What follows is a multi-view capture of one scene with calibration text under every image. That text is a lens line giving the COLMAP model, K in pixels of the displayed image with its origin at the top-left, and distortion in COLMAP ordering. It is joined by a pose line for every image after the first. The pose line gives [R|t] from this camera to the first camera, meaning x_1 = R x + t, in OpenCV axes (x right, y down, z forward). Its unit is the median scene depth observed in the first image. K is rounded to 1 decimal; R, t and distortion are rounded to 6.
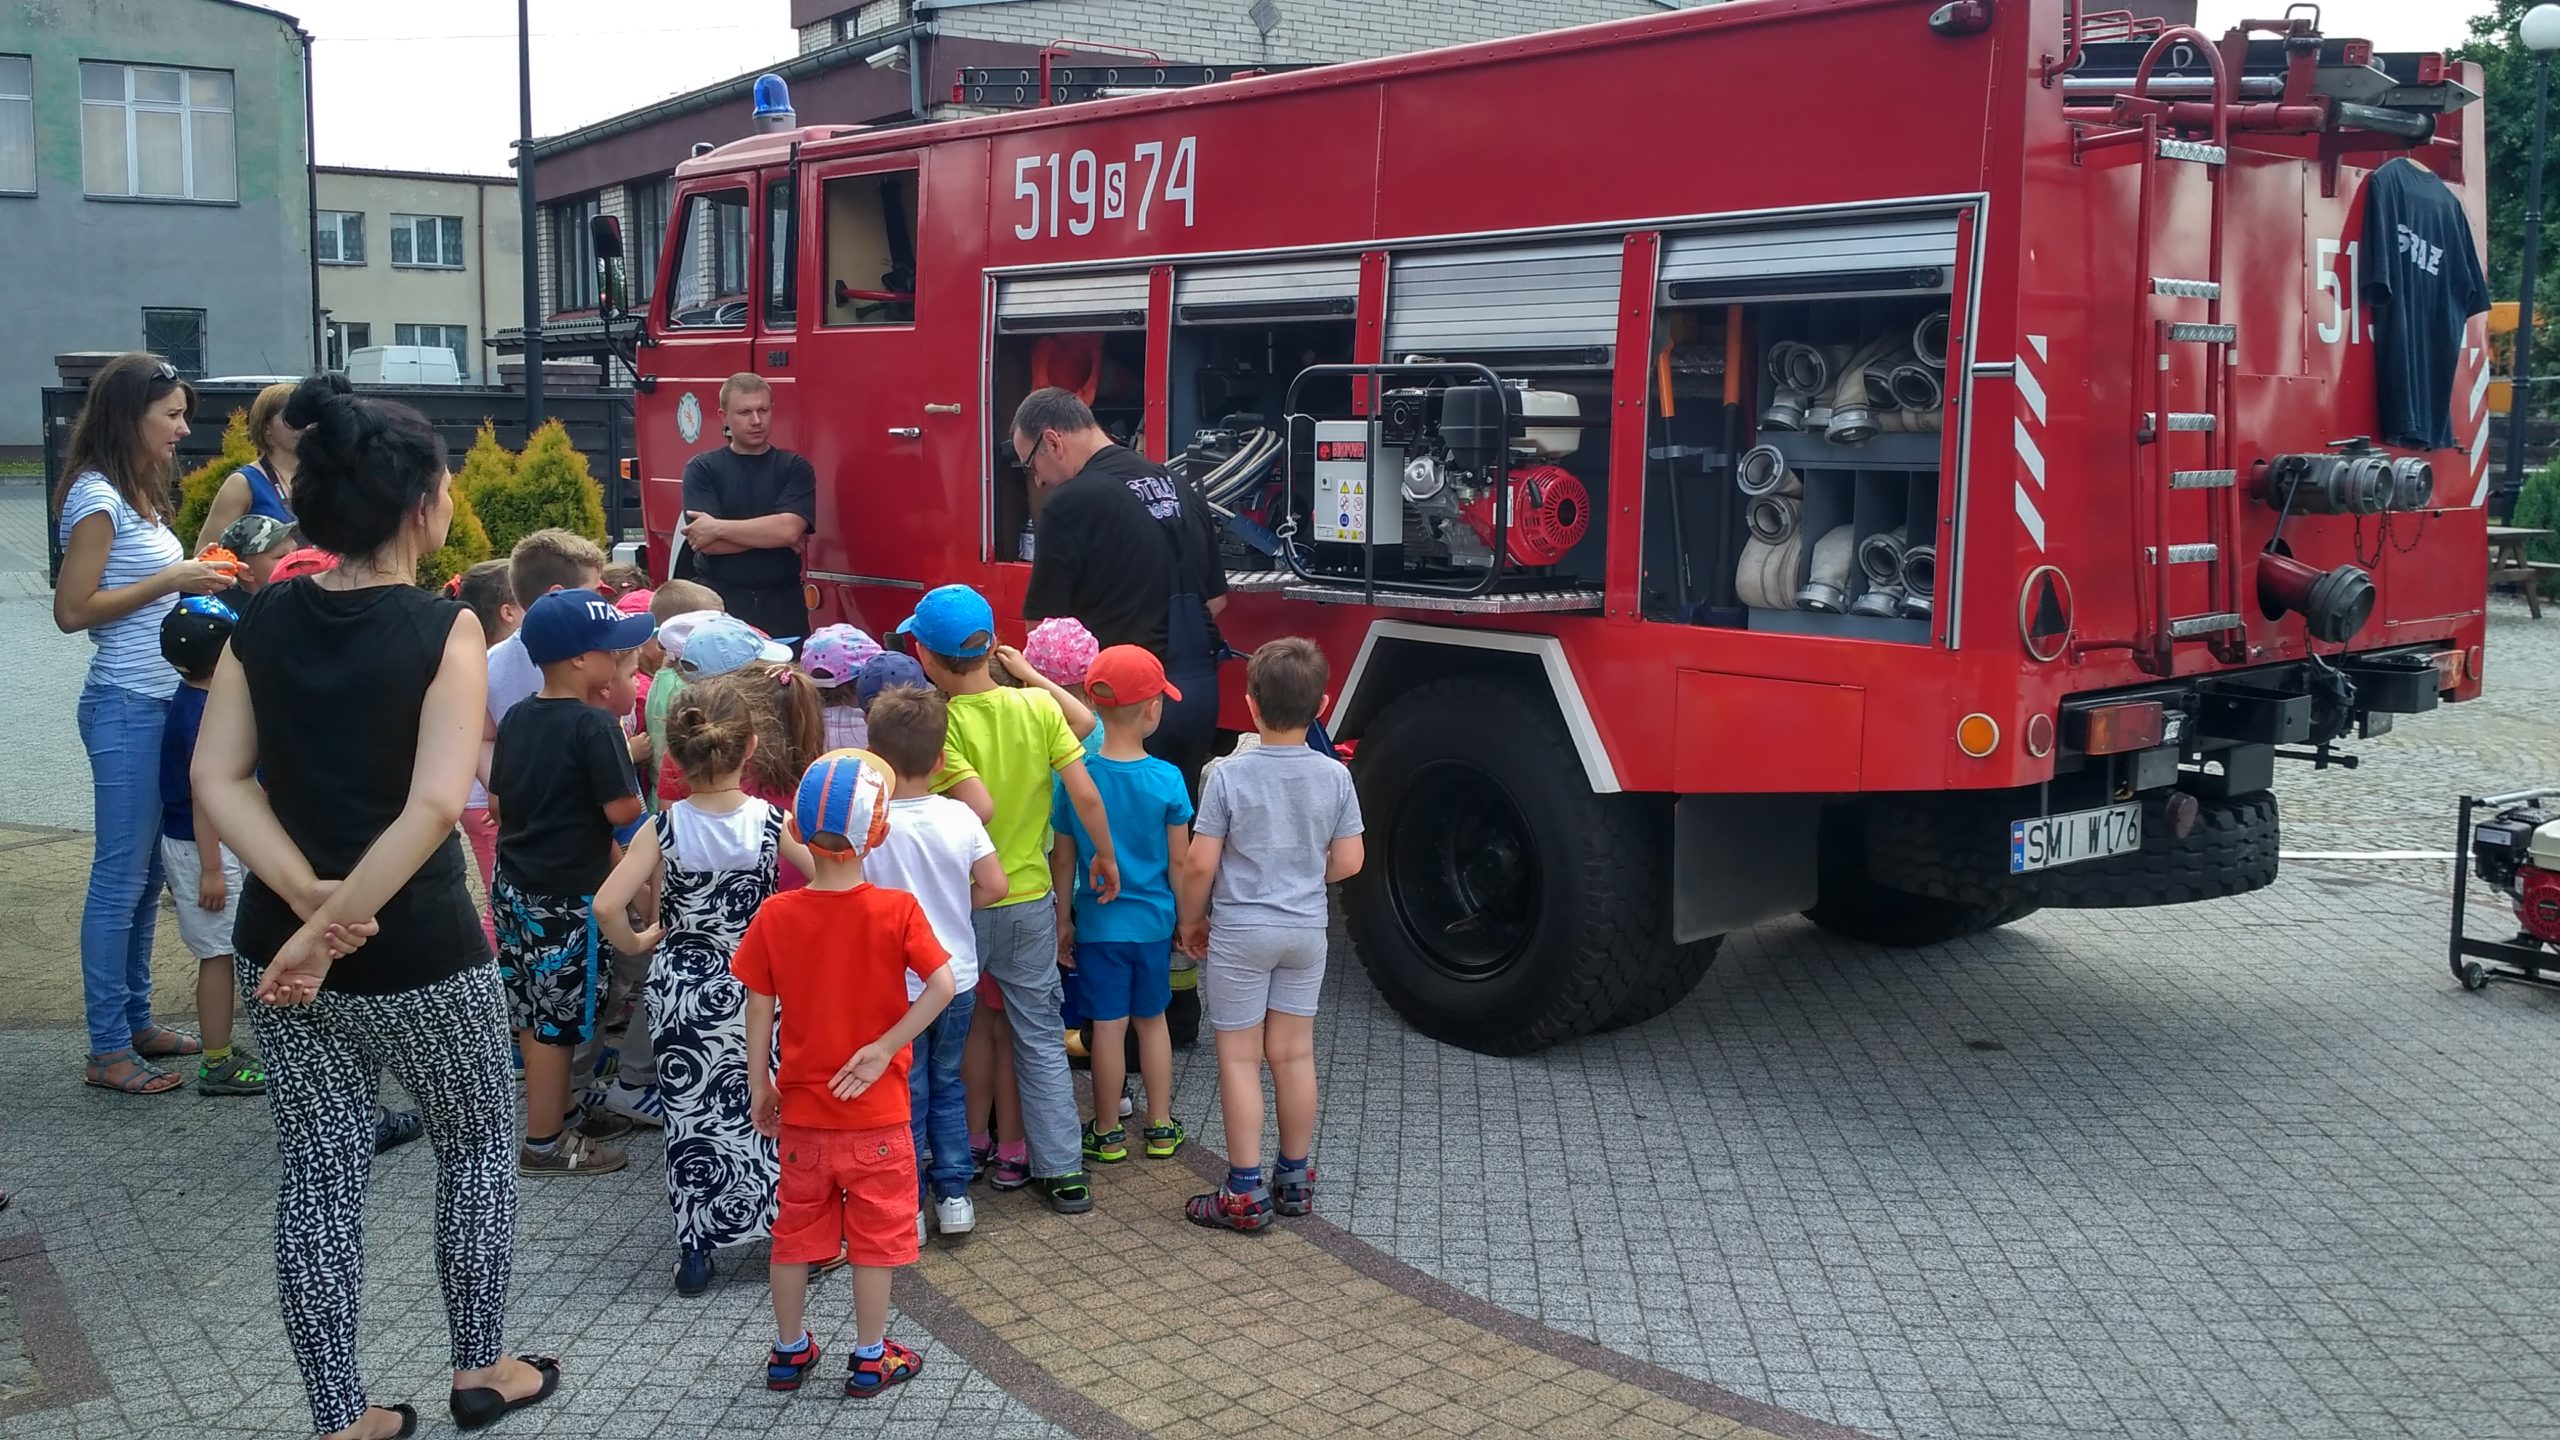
lens RADIAL K [[2253.2, 0, 1241.4], [0, 2253.2, 670.9], [0, 0, 1]] dist [0.012385, -0.071399]
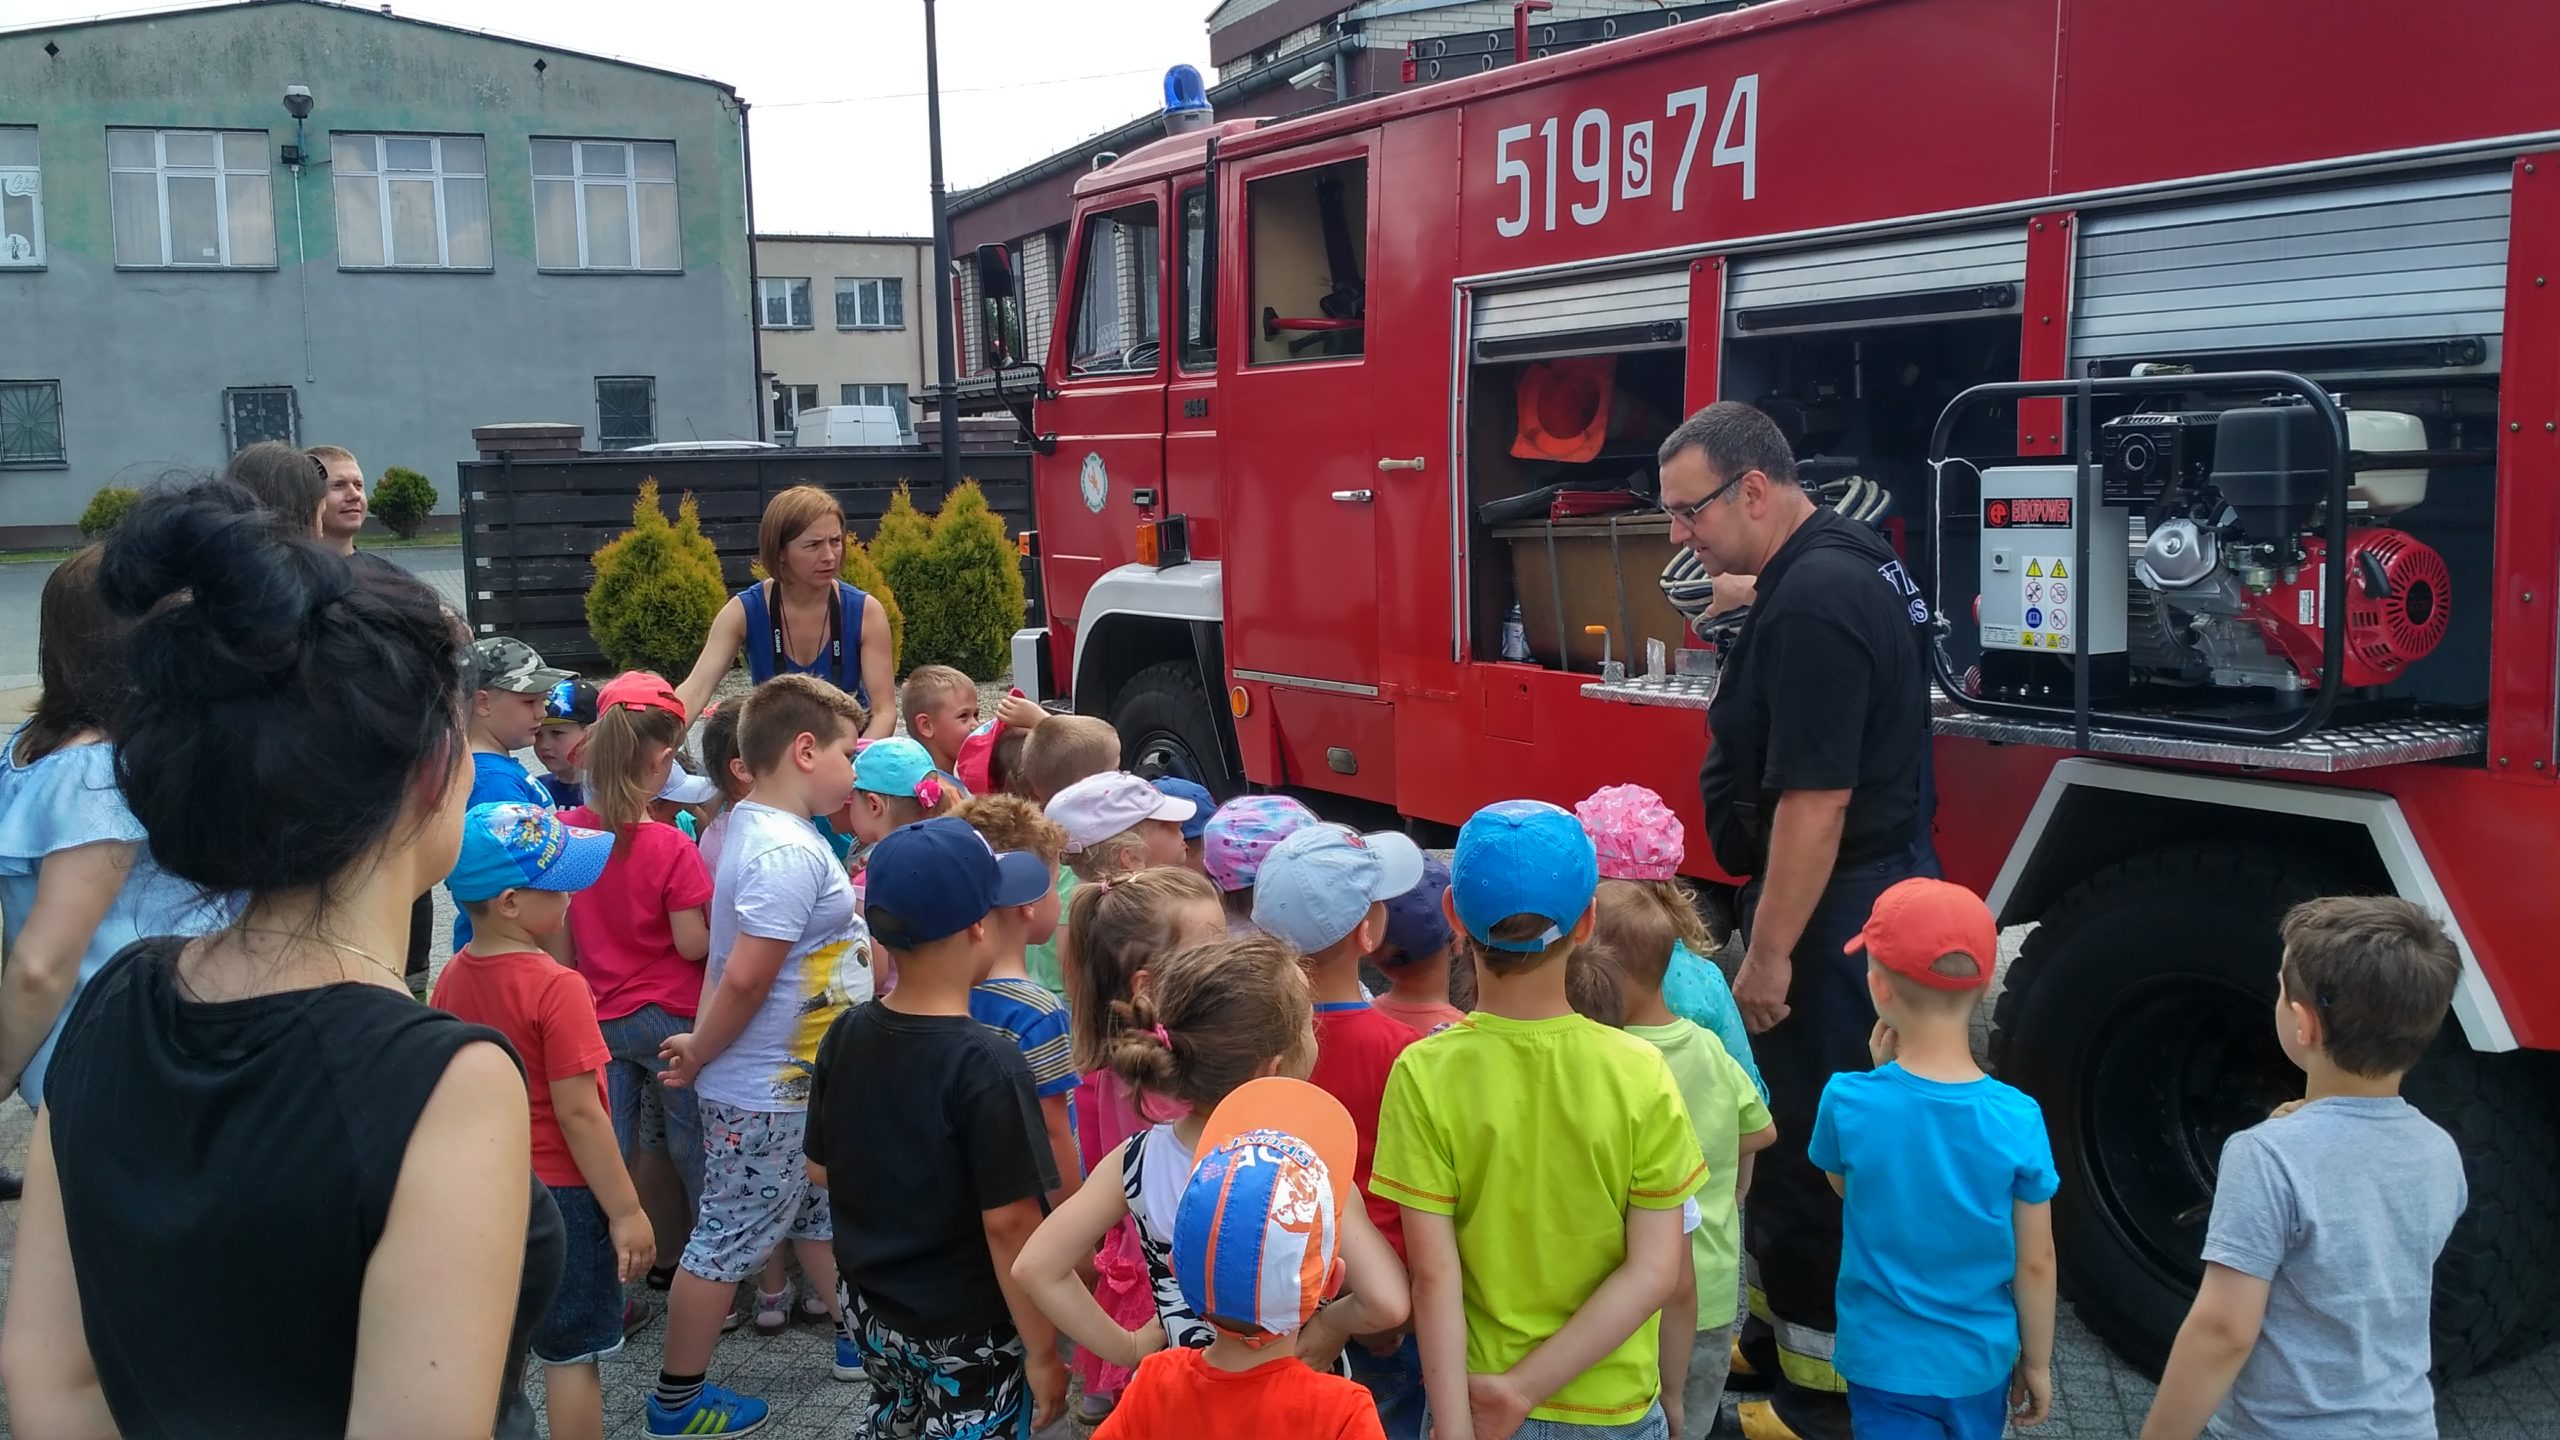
lens RADIAL K [[2247.9, 0, 1255.5], [0, 2247.9, 723.9], [0, 0, 1]] dist [0.060600, -0.116762]
pose [[0.983445, -0.012279, -0.180792, -0.044079], [0.013559, 0.999891, 0.005844, -0.032150], [0.180701, -0.008199, 0.983504, 0.230847]]
